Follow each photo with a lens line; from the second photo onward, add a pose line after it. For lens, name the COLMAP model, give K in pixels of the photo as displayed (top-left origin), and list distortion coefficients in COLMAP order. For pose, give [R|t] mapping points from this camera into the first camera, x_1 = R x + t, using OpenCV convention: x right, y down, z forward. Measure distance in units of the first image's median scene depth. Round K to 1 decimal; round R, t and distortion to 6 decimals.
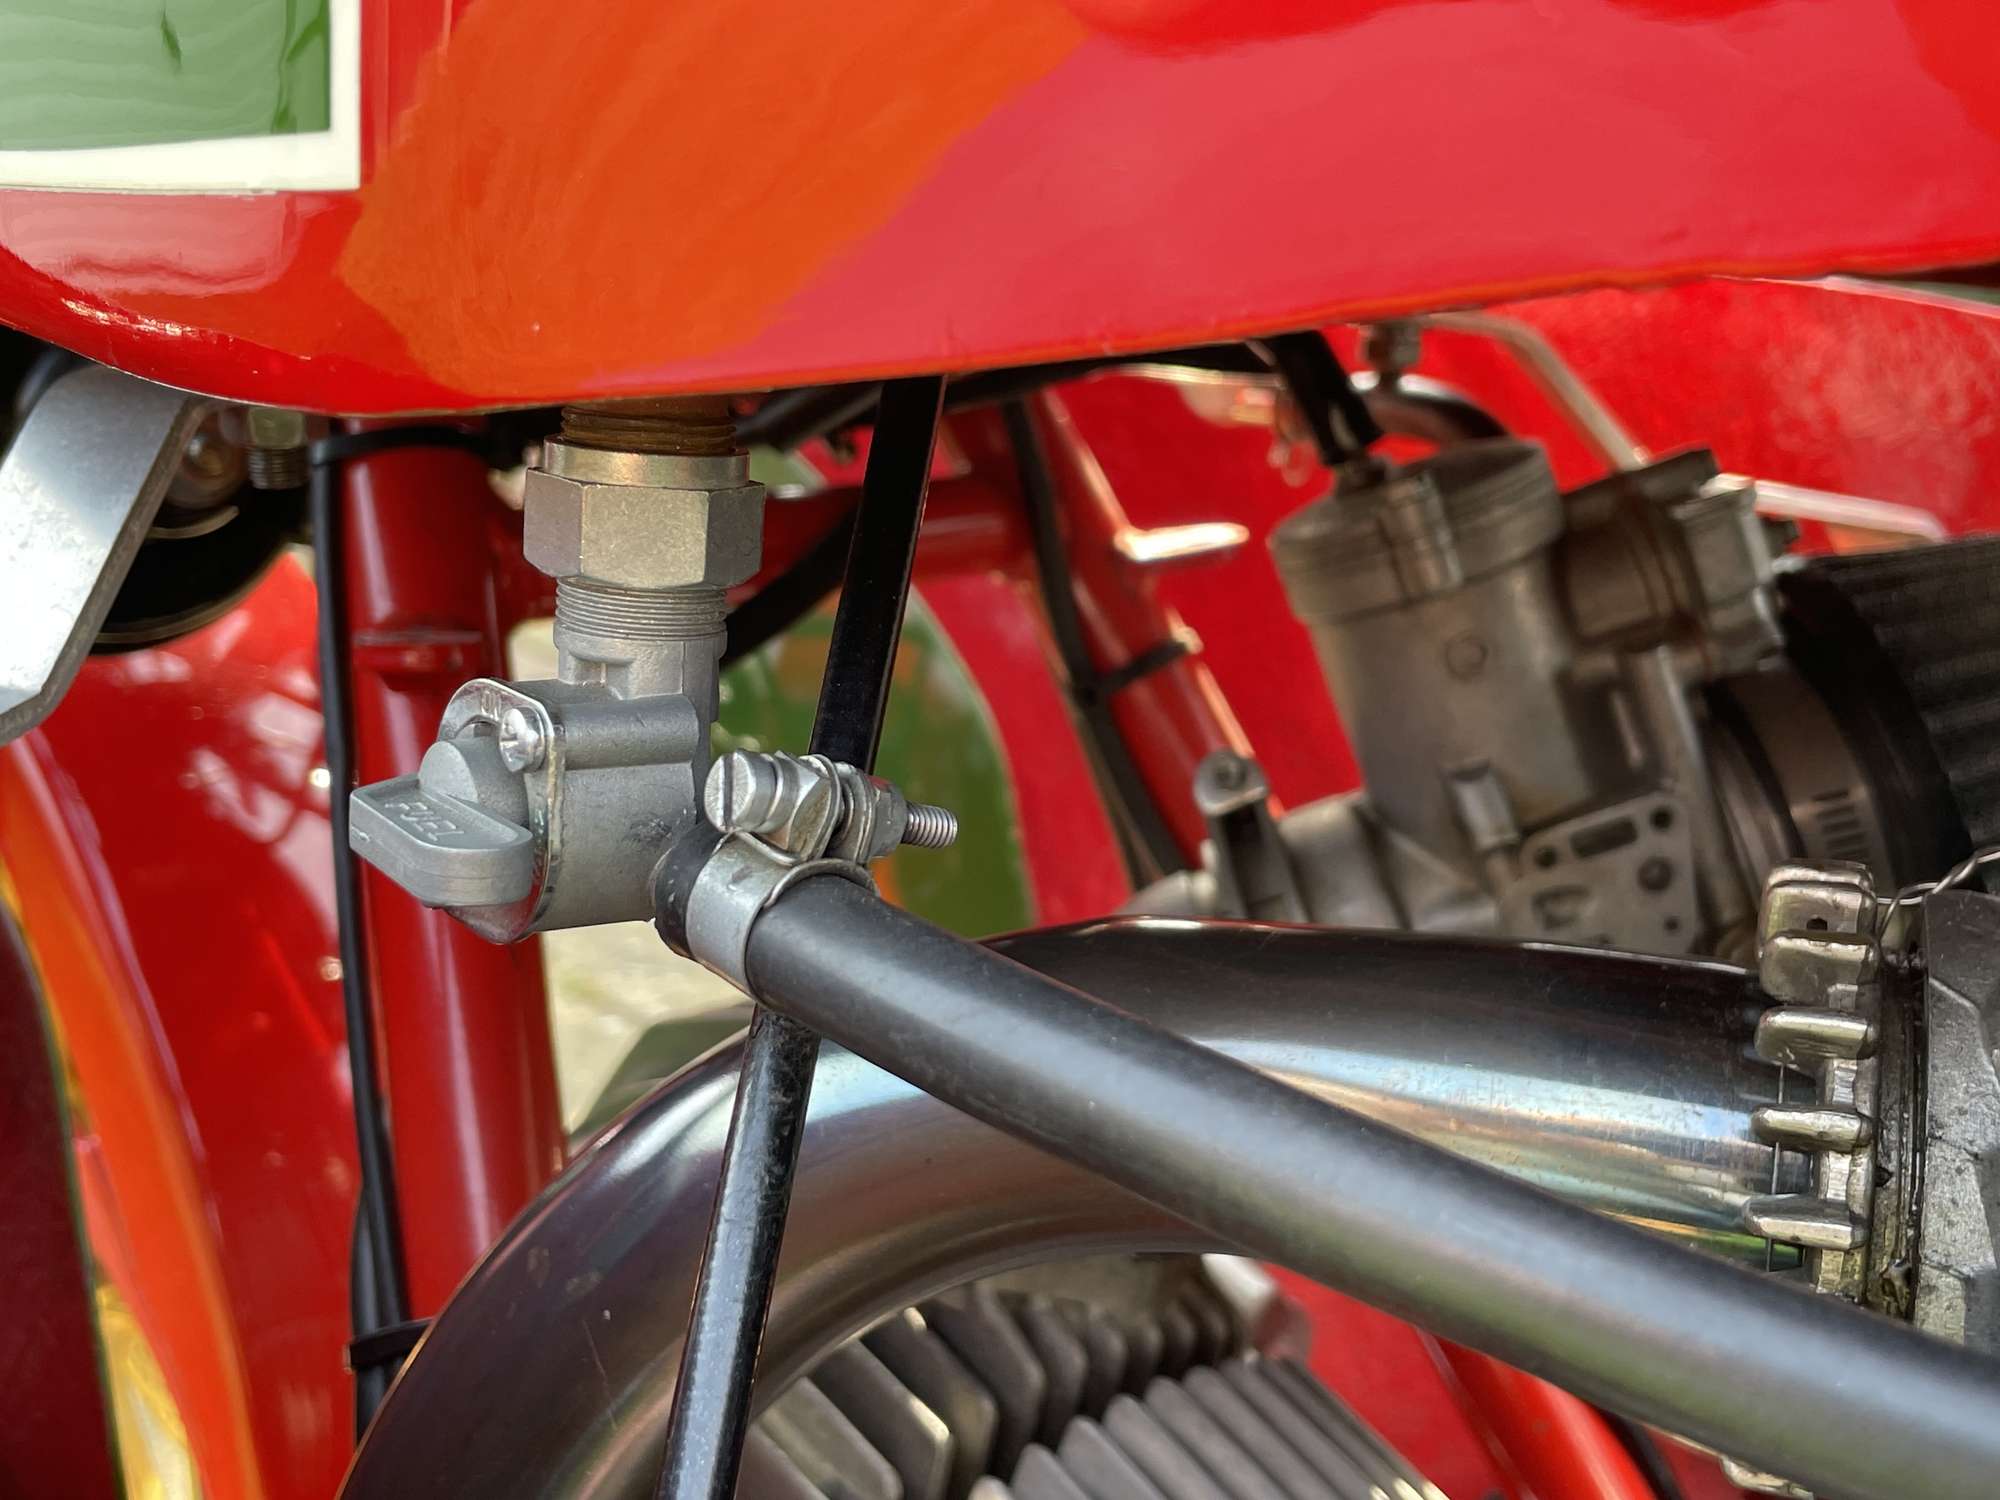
lens RADIAL K [[2178.2, 0, 1000.0], [0, 2178.2, 750.0], [0, 0, 1]] dist [0.046772, 0.000850]
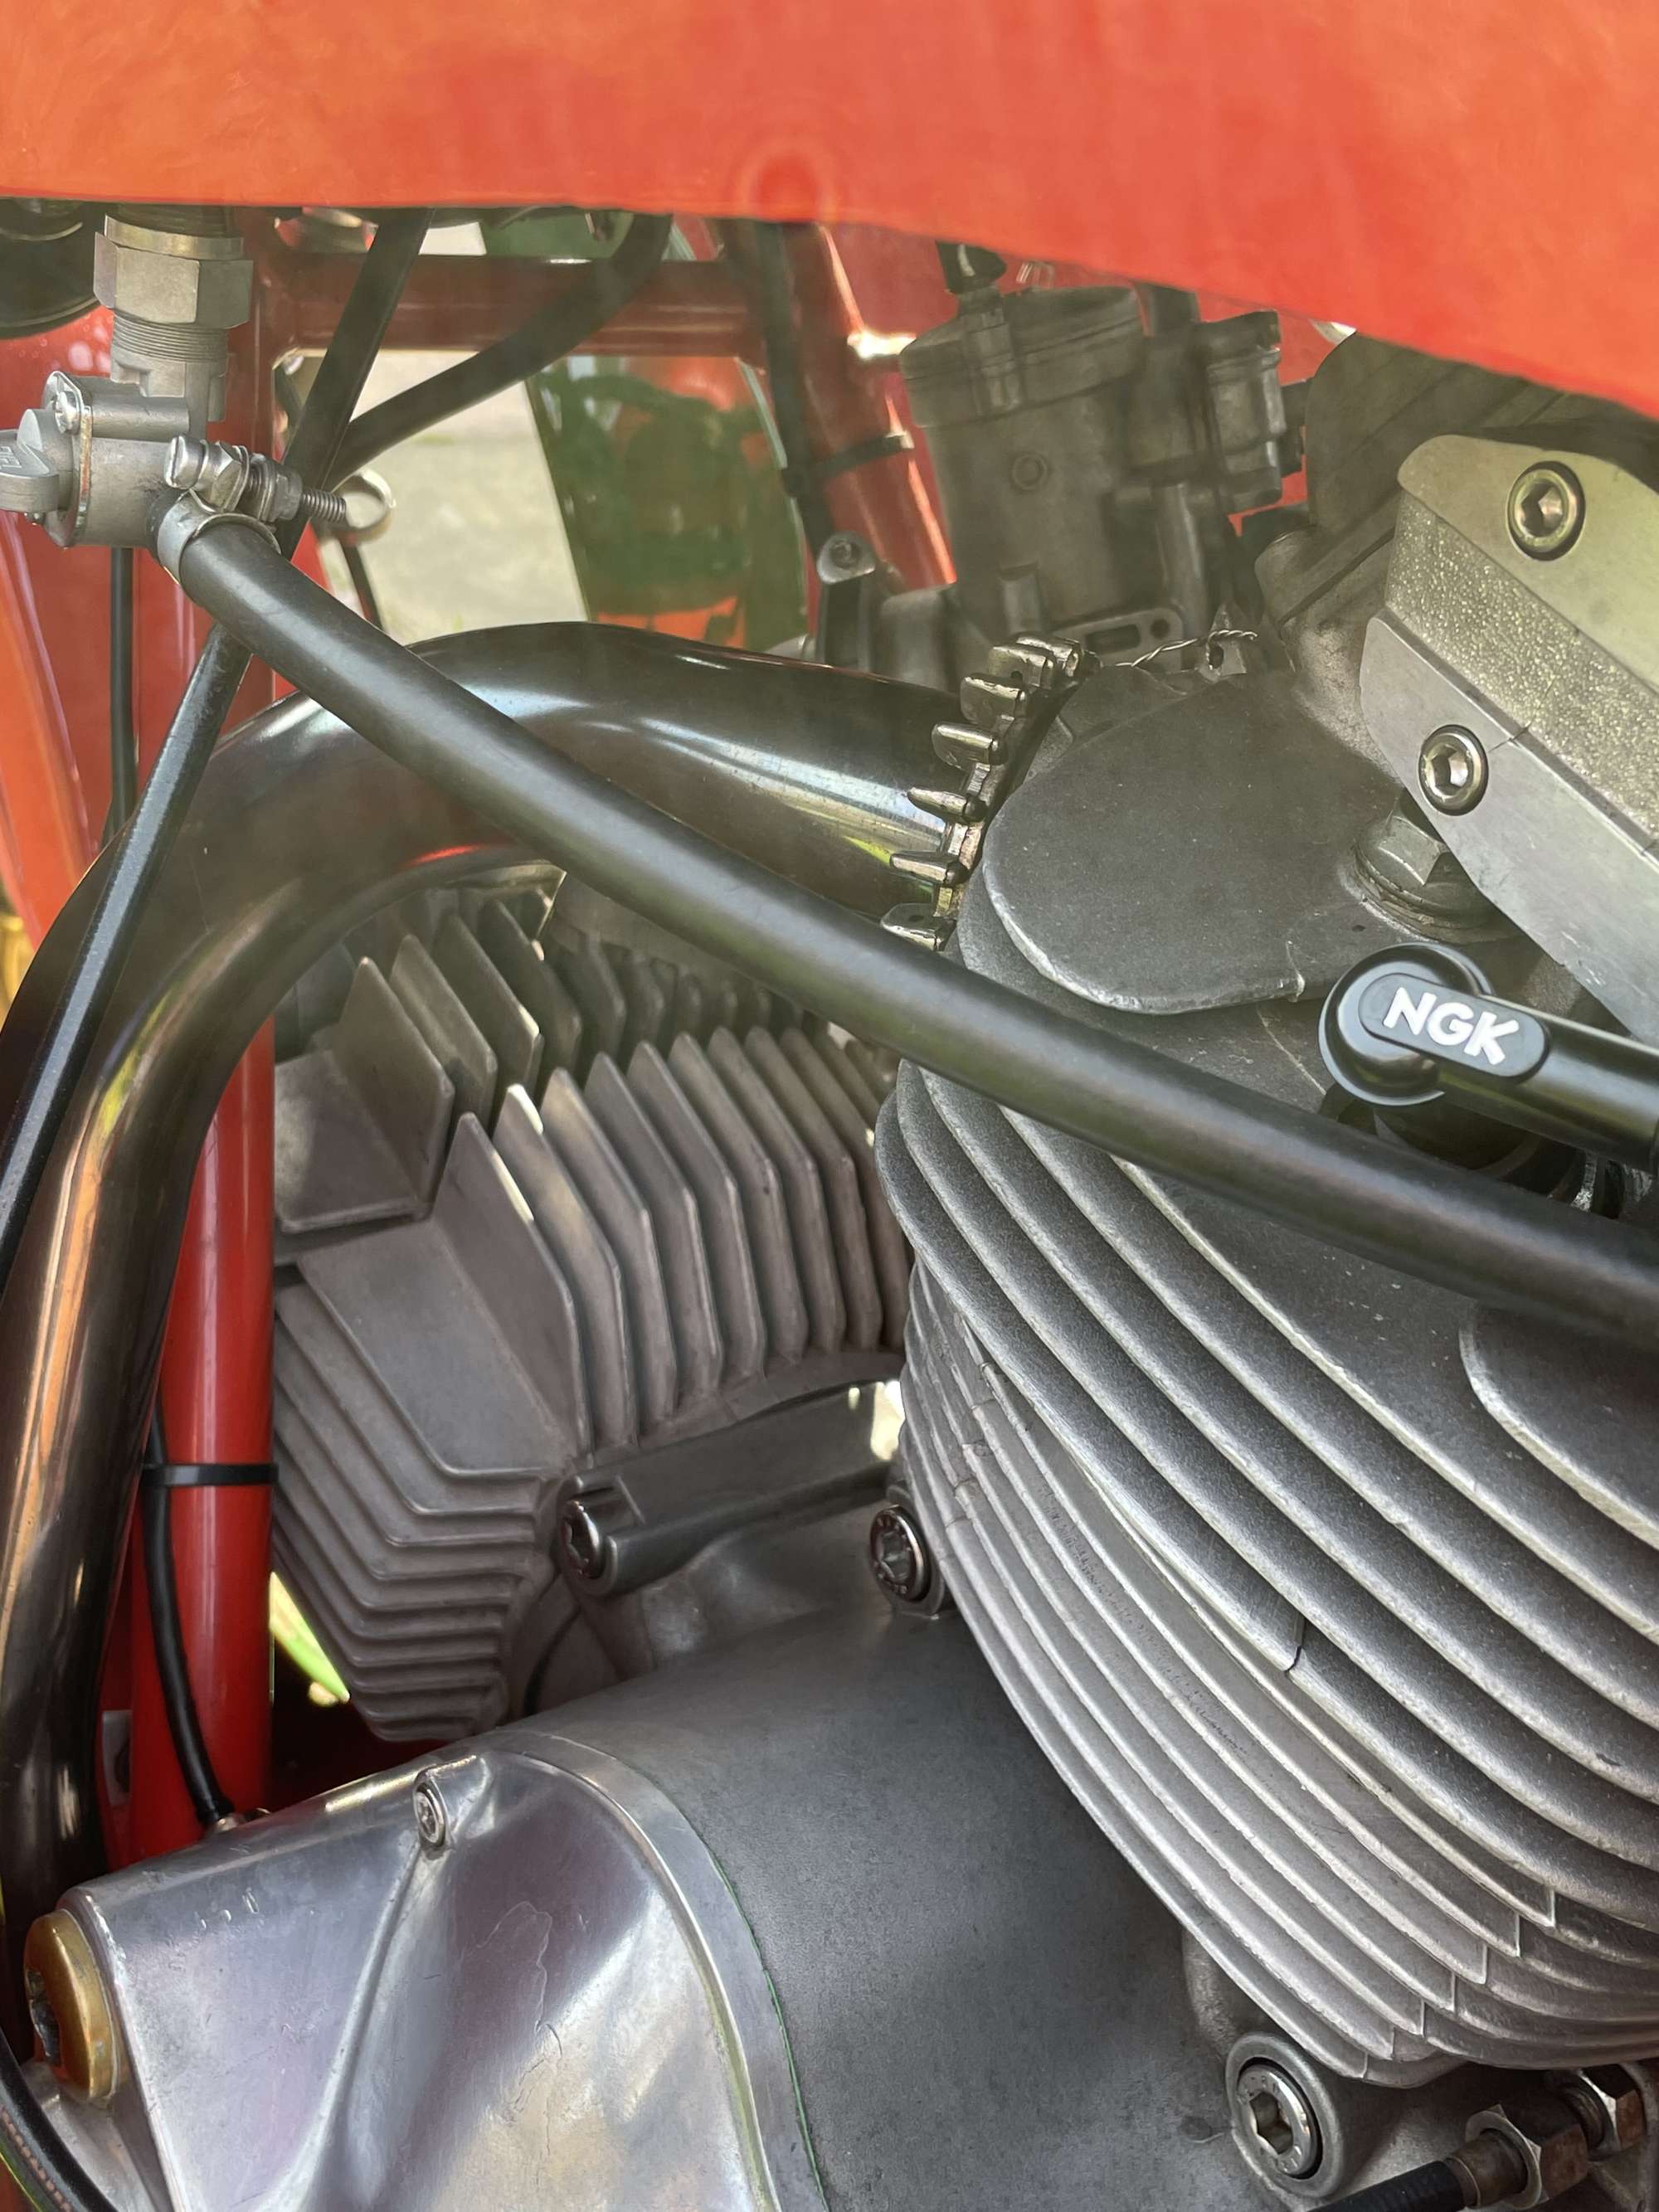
lens RADIAL K [[2409.3, 0, 829.5], [0, 2409.3, 1106.0], [0, 0, 1]] dist [0.046772, 0.000850]
pose [[0.983687, 0.150305, -0.098837, 0.476684], [-0.124877, 0.966036, 0.226230, 0.011194], [0.129484, -0.210197, 0.969047, -0.612661]]
